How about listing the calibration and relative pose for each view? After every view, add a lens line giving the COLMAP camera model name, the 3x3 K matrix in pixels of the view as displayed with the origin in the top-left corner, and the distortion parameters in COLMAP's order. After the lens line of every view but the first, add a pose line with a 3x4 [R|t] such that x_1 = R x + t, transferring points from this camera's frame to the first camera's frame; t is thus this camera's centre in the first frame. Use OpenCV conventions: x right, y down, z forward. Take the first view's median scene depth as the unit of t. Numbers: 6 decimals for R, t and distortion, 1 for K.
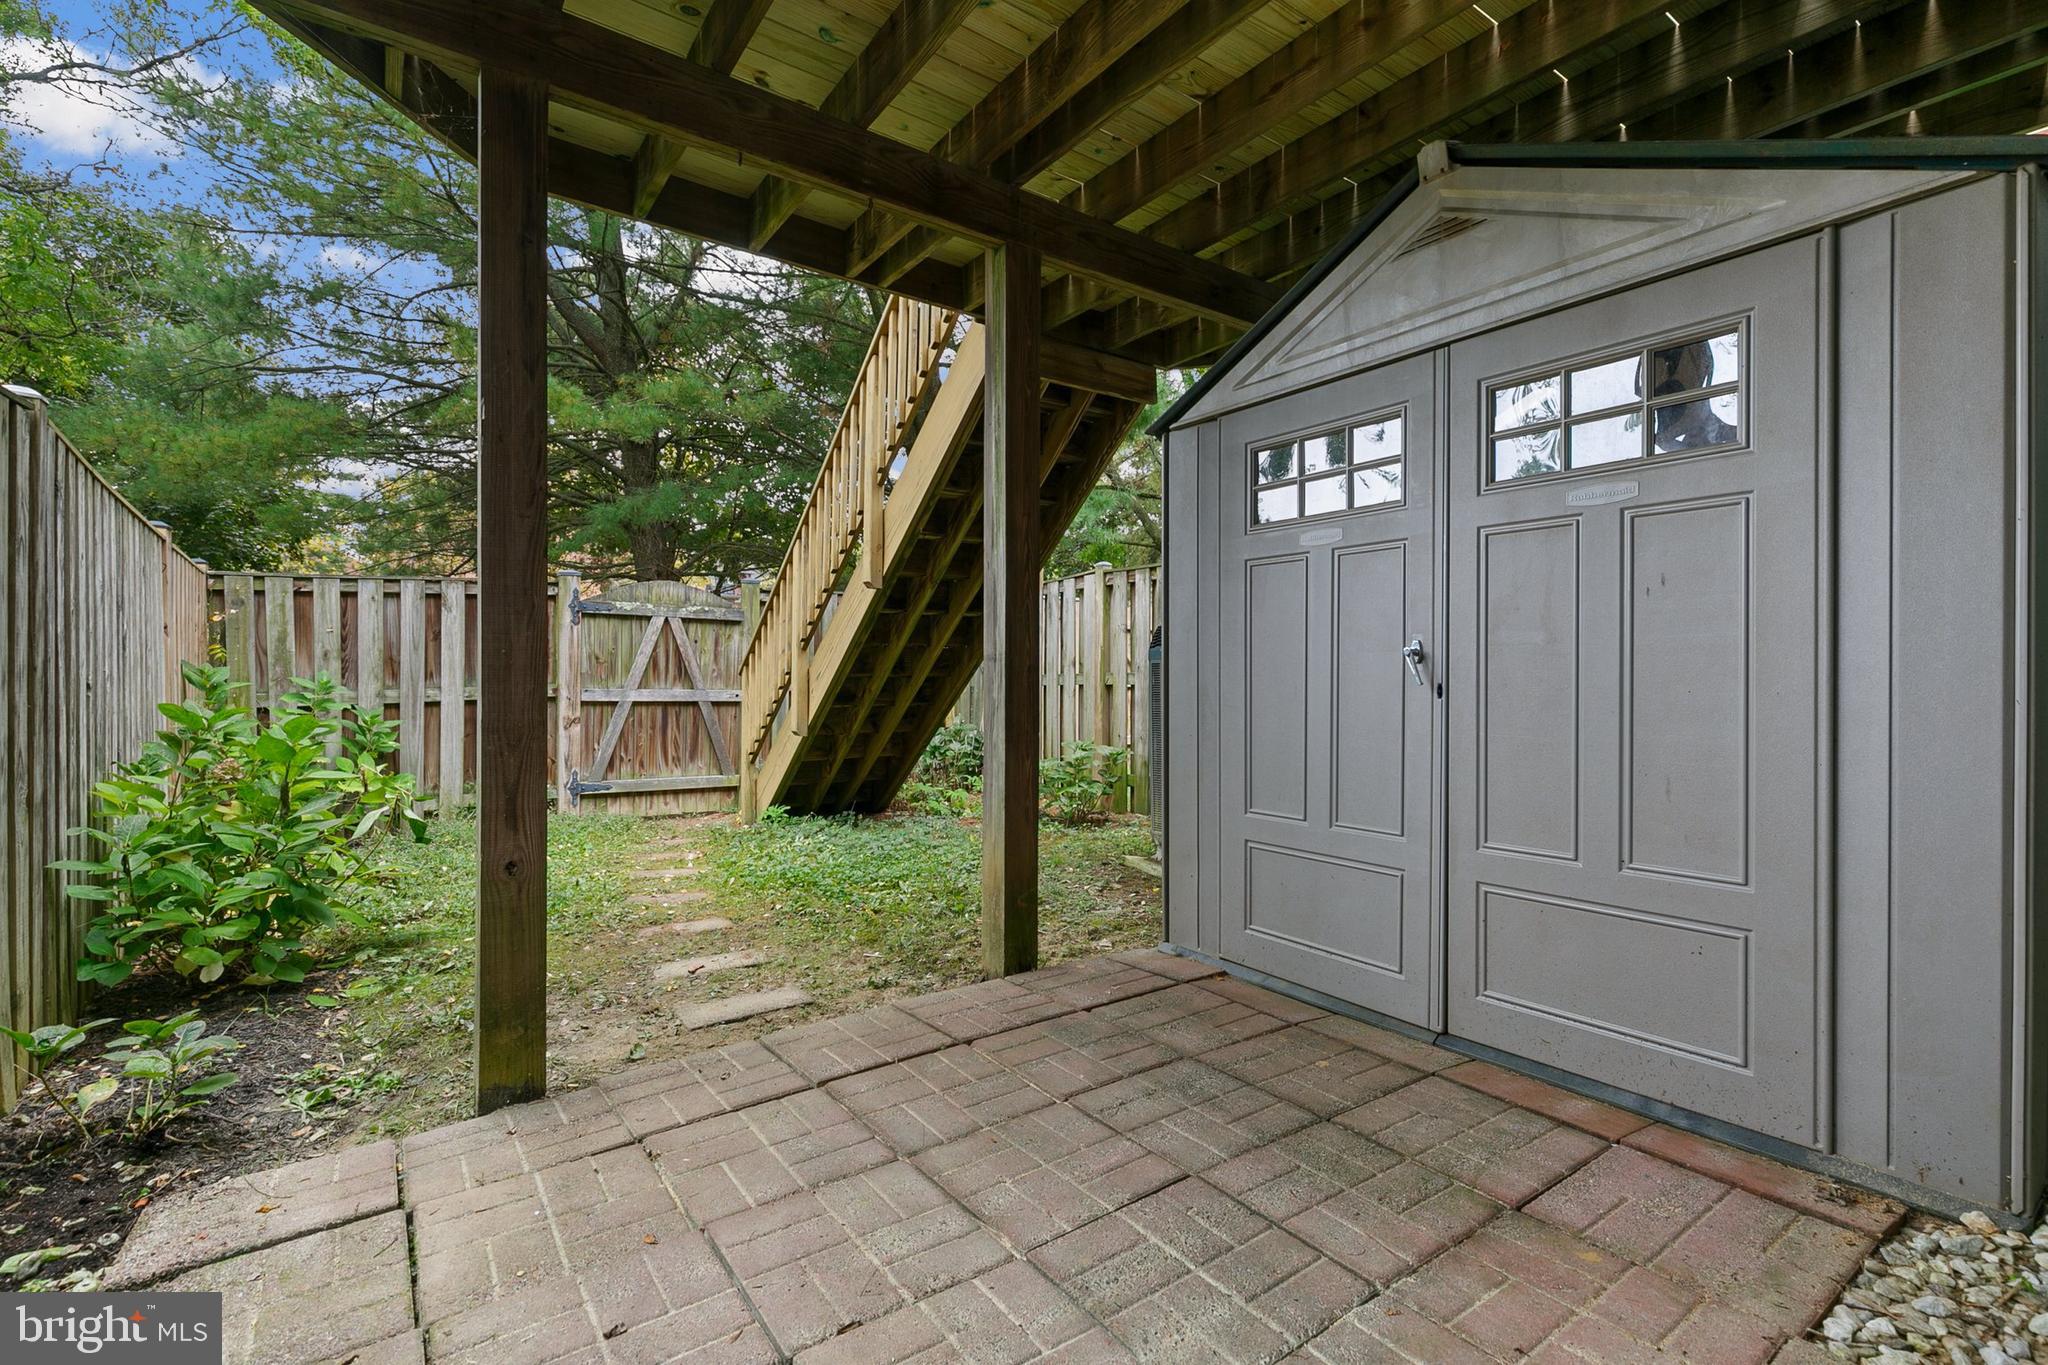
lens RADIAL K [[934.2, 0, 1017.9], [0, 934.2, 681.6], [0, 0, 1]] dist [0.009224, -0.001070]
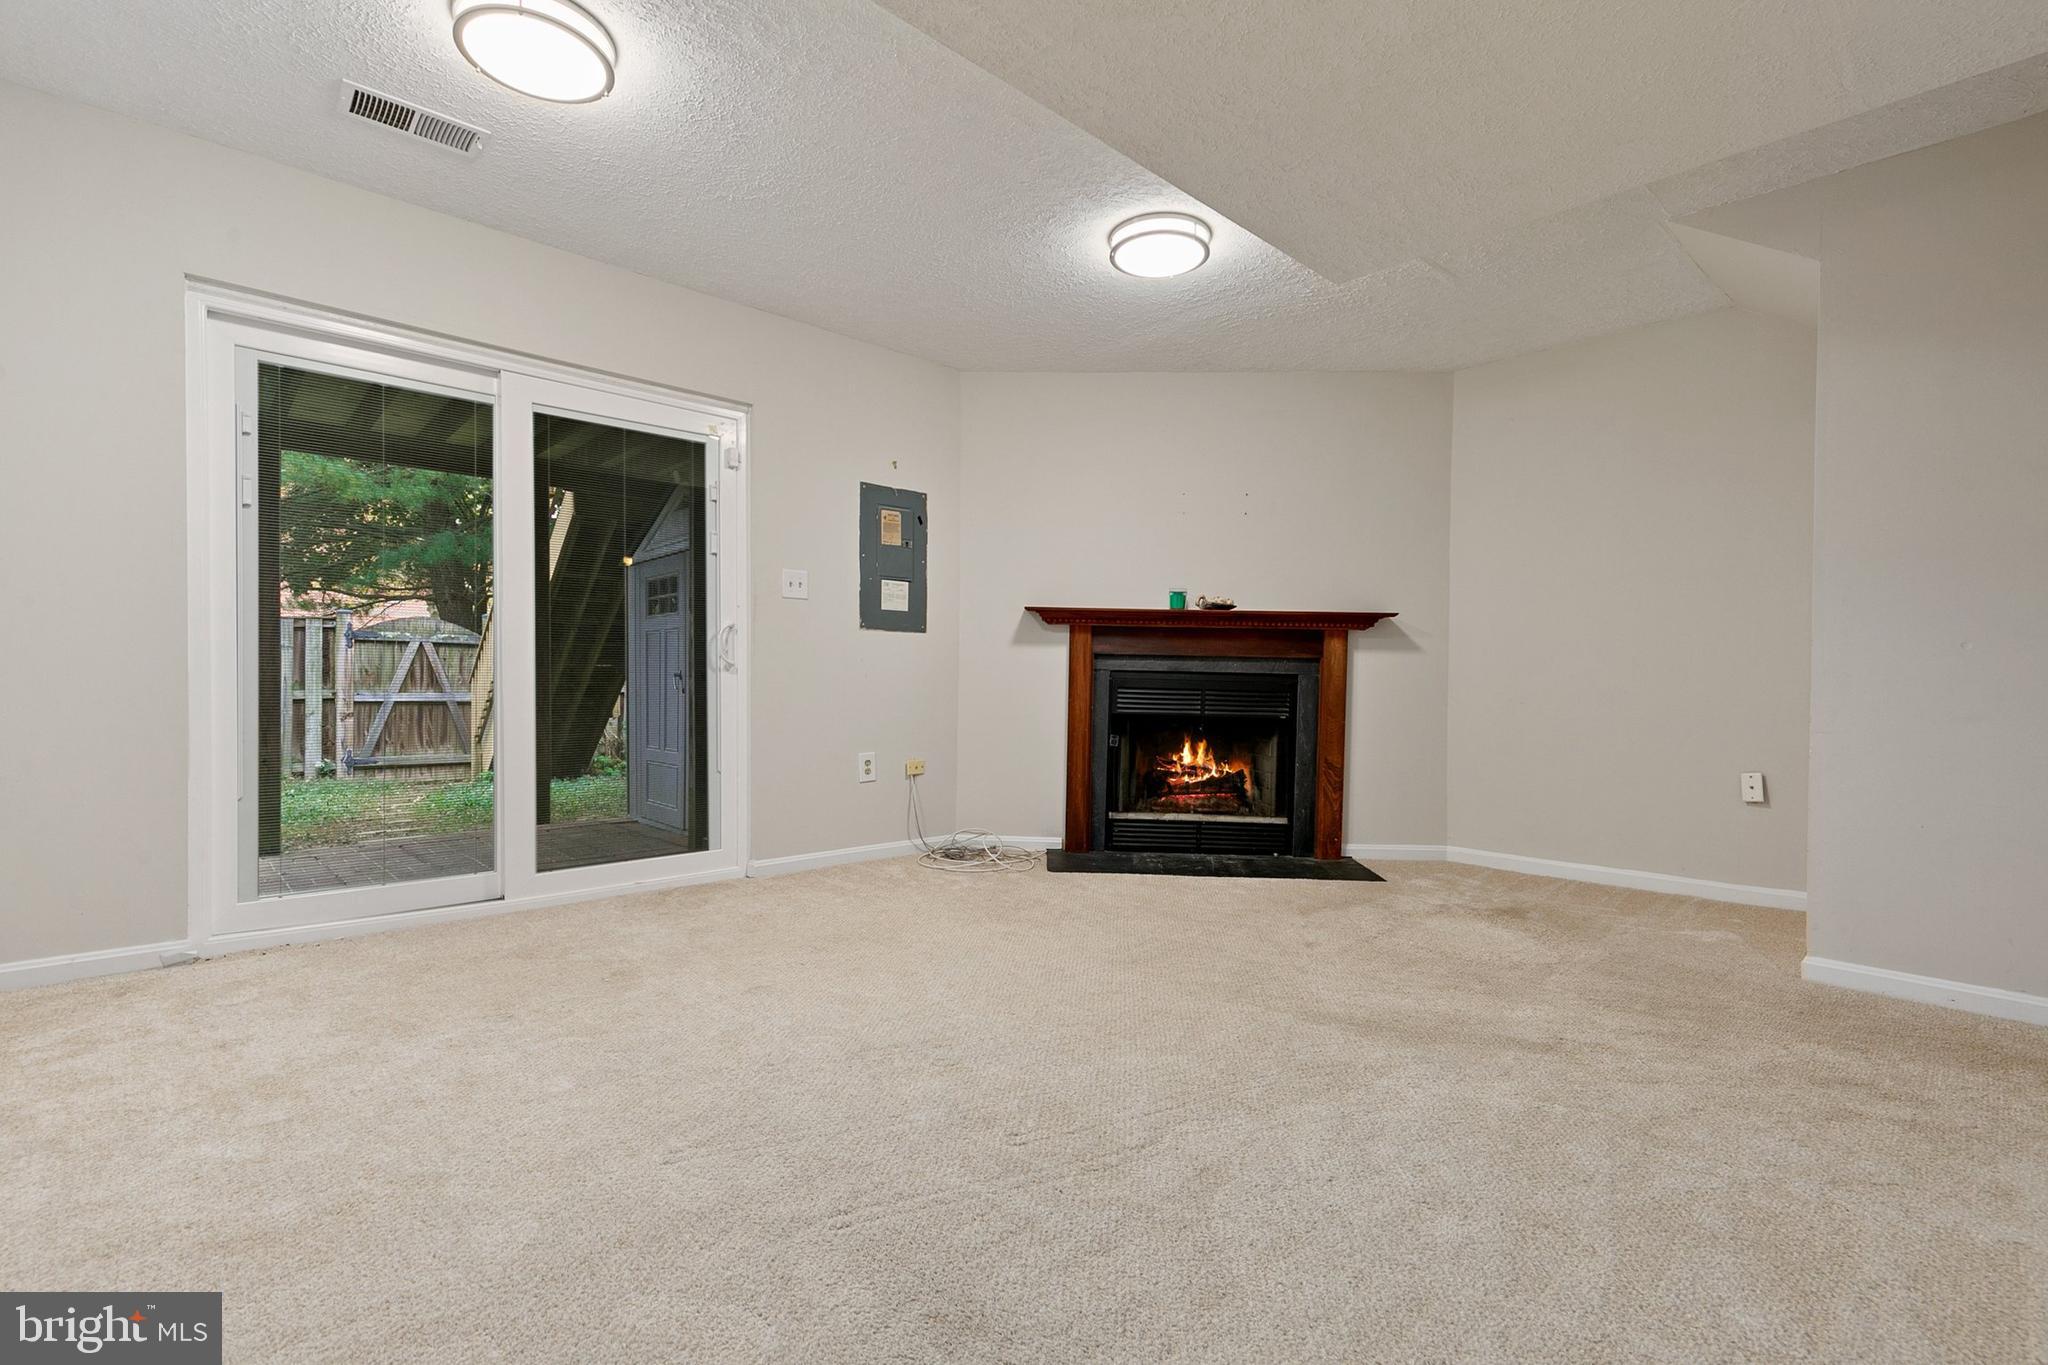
lens RADIAL K [[934.2, 0, 1008.8], [0, 934.2, 694.7], [0, 0, 1]] dist [0.009224, -0.001070]
pose [[0.992683, -0.000630, 0.120745, 0.340223], [-0.000098, 0.999982, 0.006024, 0.001890], [-0.120746, -0.005992, 0.992665, -0.522746]]
